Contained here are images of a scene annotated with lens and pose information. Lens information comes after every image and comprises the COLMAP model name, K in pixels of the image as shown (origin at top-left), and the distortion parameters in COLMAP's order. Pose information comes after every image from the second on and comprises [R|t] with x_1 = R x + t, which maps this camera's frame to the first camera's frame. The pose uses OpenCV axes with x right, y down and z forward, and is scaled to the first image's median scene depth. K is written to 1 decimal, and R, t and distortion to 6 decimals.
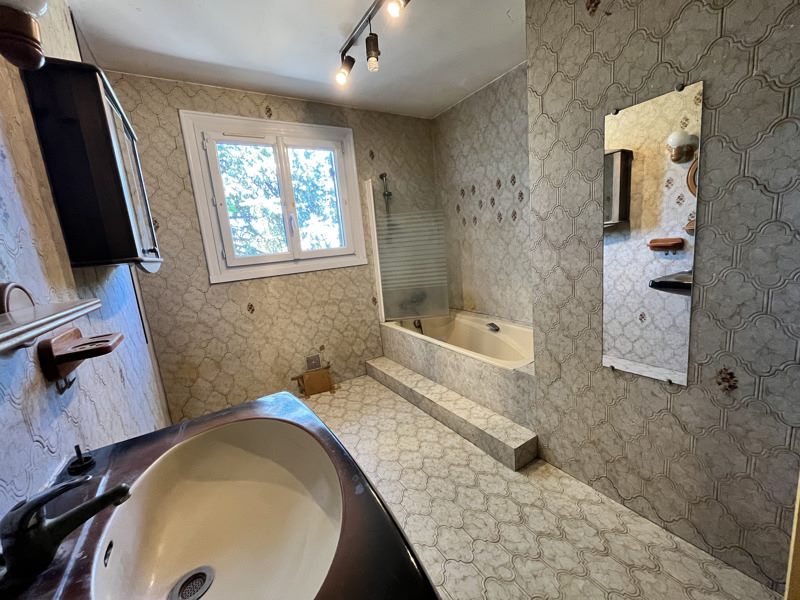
lens RADIAL K [[322.6, 0, 400.0], [0, 322.6, 298.3], [0, 0, 1]] dist [-0.001108, -0.000264]
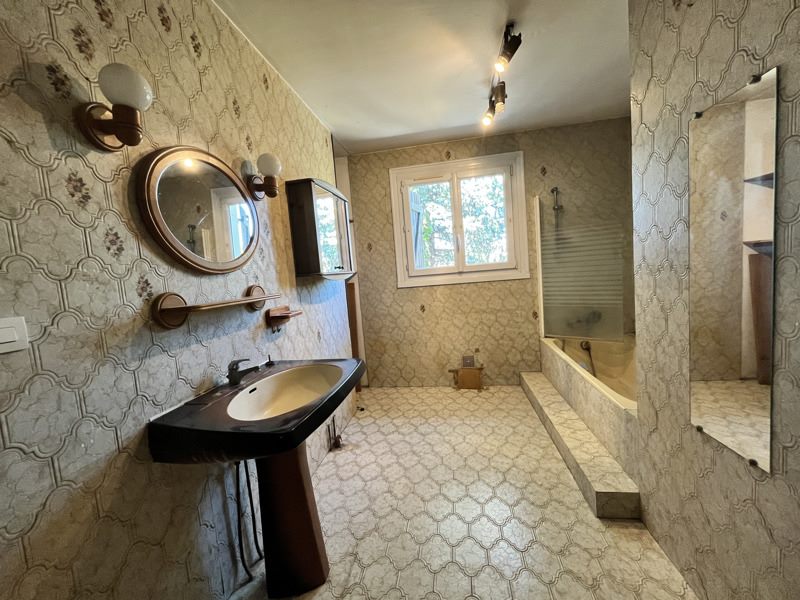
lens RADIAL K [[322.6, 0, 400.7], [0, 322.6, 299.1], [0, 0, 1]] dist [-0.001108, -0.000264]
pose [[0.755059, 0.087241, -0.649827, 0.341823], [-0.099163, 0.994902, 0.018346, -0.023944], [0.648115, 0.050587, 0.759861, -0.052225]]
